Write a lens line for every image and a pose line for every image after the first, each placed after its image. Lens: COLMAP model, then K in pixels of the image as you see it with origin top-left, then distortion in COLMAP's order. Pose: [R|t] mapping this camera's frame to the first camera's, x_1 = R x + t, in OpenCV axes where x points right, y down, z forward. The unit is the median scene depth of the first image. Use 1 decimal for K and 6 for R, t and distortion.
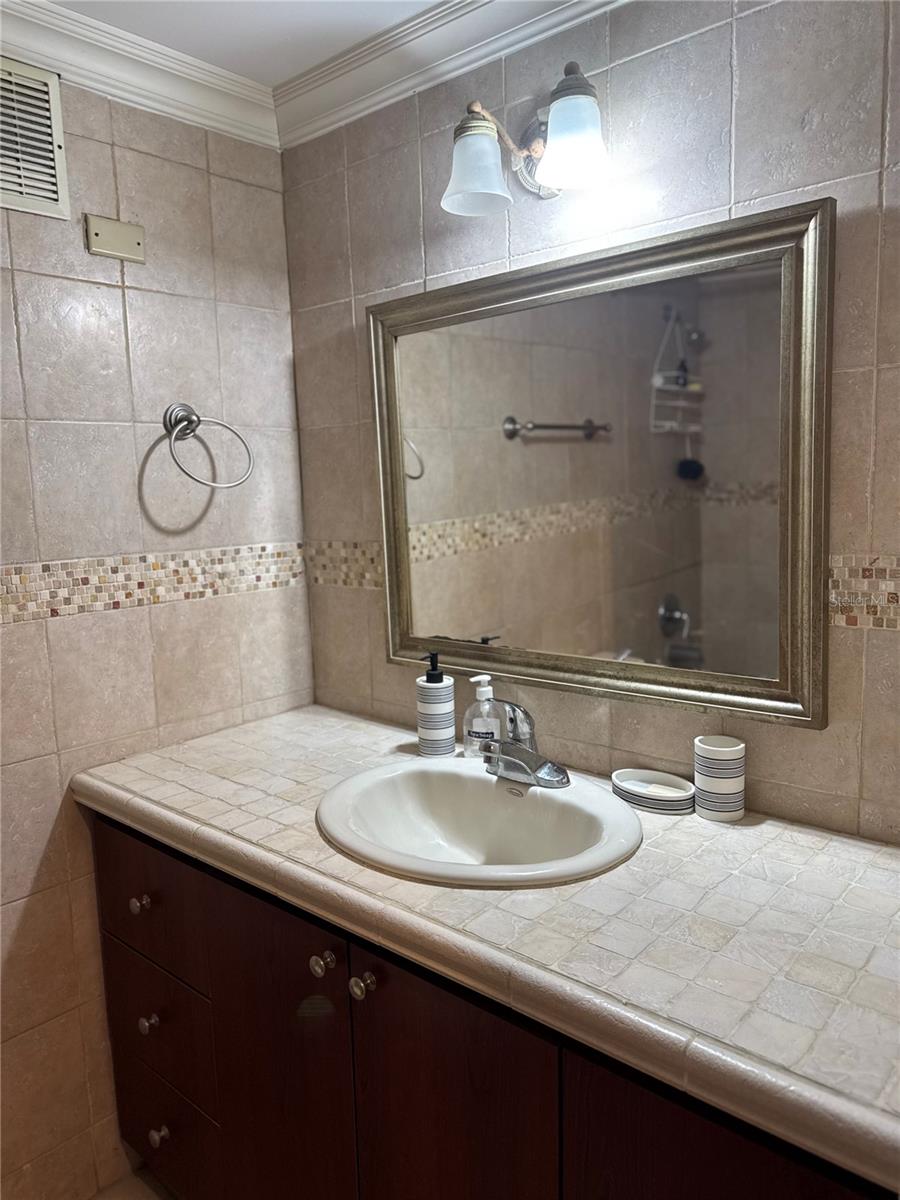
lens RADIAL K [[851.7, 0, 446.3], [0, 851.7, 600.4], [0, 0, 1]] dist [0.054682, -0.073576]
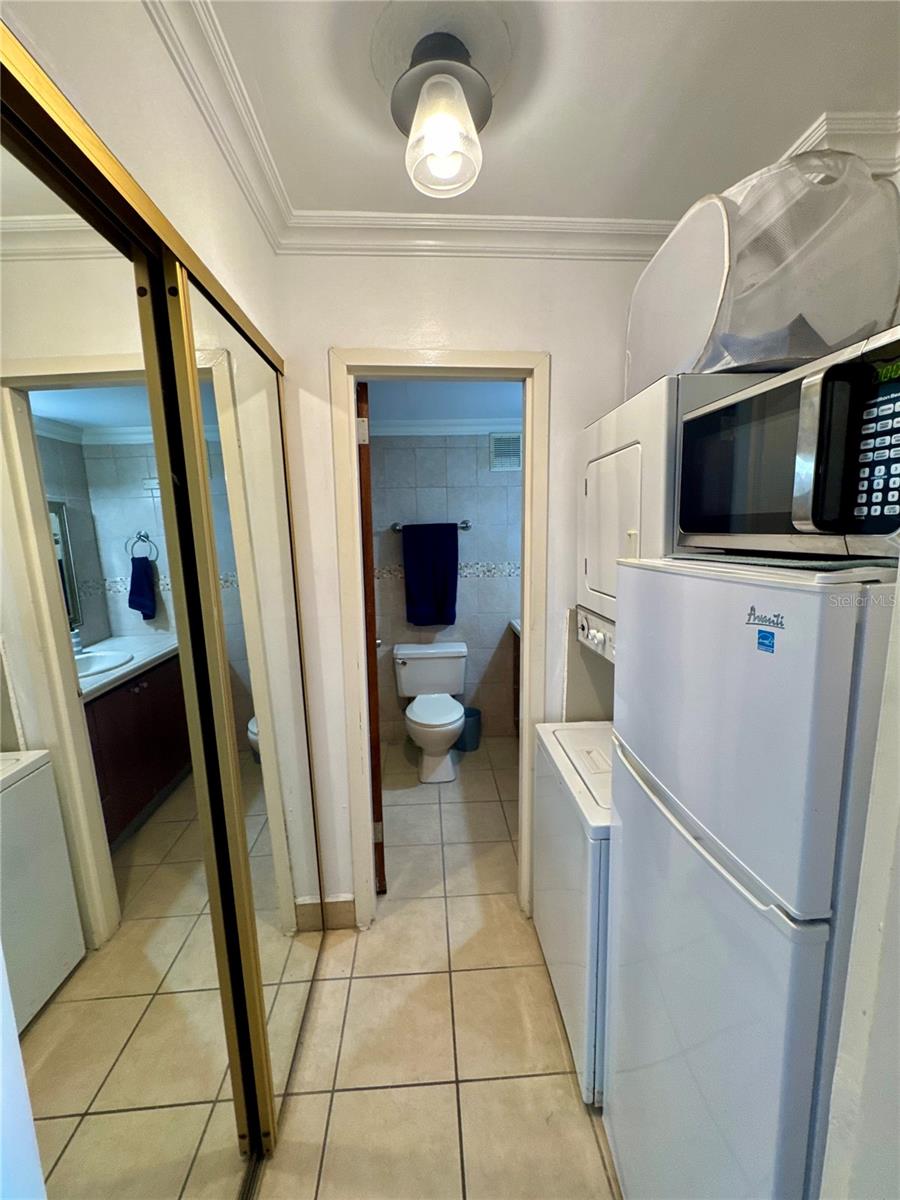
lens RADIAL K [[482.8, 0, 446.8], [0, 482.8, 600.5], [0, 0, 1]] dist [-0.001682, -0.000446]
pose [[0.699470, 0.124730, -0.703693, 0.873493], [-0.097865, 0.992093, 0.078571, -0.016189], [0.707930, 0.013909, 0.706146, -0.701394]]
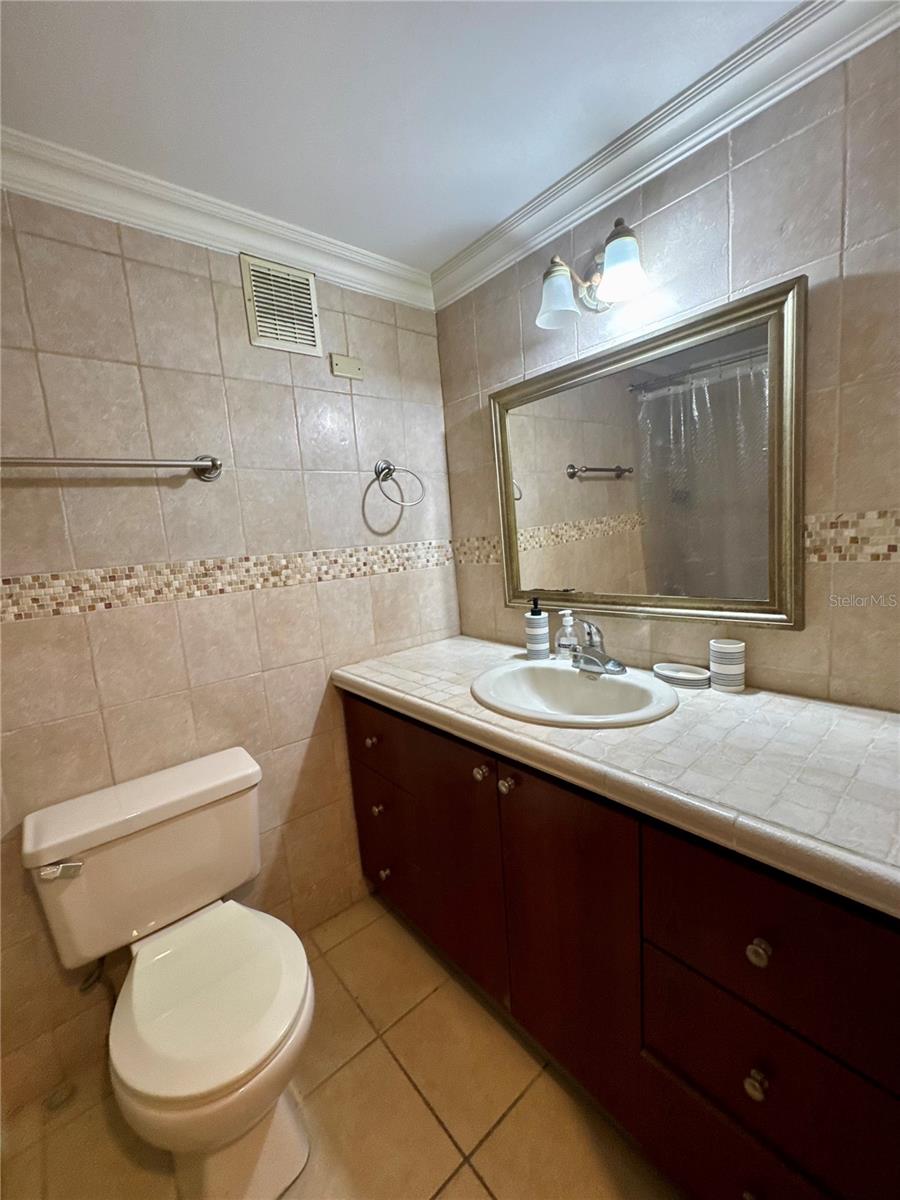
lens RADIAL K [[482.8, 0, 450.1], [0, 482.8, 599.8], [0, 0, 1]] dist [-0.001682, -0.000446]
pose [[0.988726, -0.024782, -0.147674, -0.042891], [0.026102, 0.999635, 0.007008, 0.059388], [0.147446, -0.010784, 0.989011, 0.048779]]
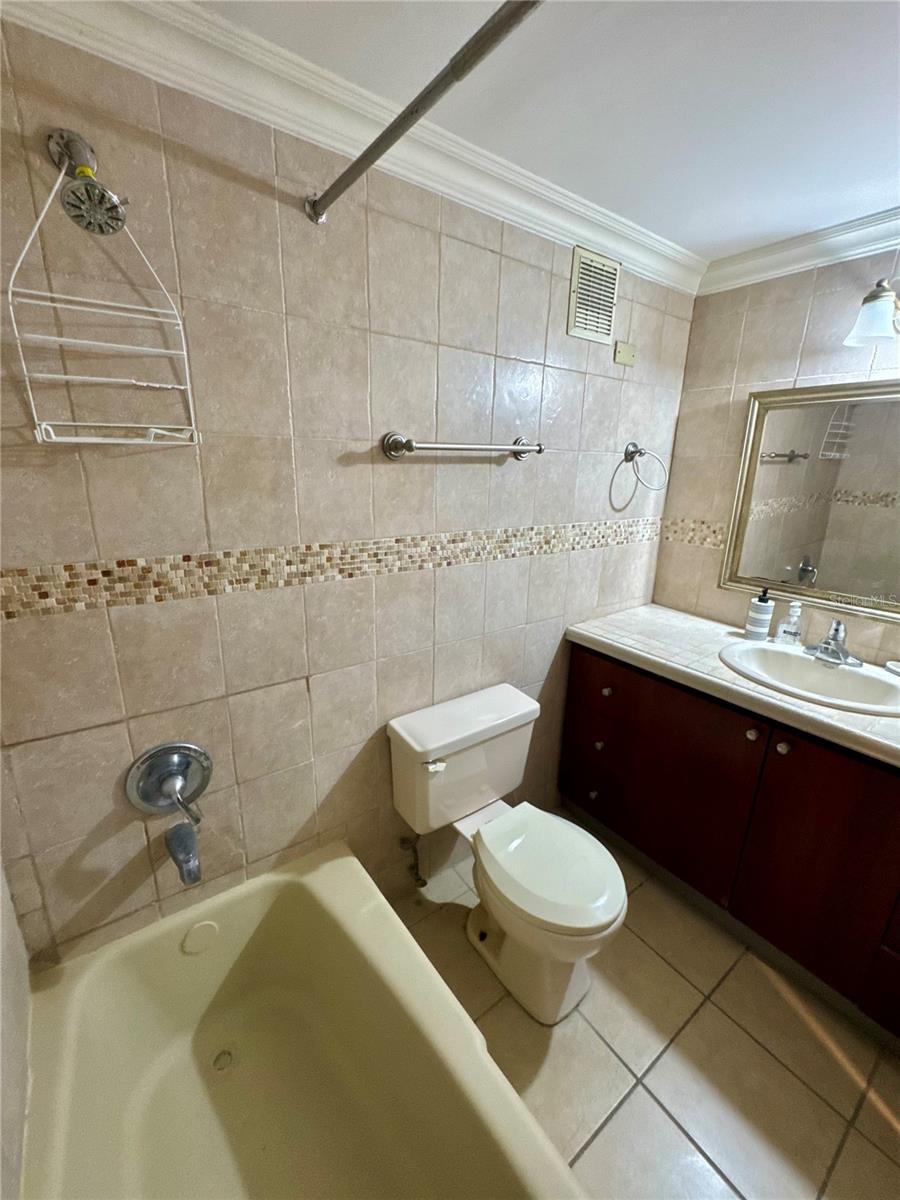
lens RADIAL K [[482.8, 0, 455.8], [0, 482.8, 601.1], [0, 0, 1]] dist [-0.001682, -0.000446]
pose [[0.975636, 0.110898, -0.189303, -0.513338], [-0.082417, 0.984905, 0.152218, -0.014740], [0.203326, -0.132907, 0.970048, -0.191980]]
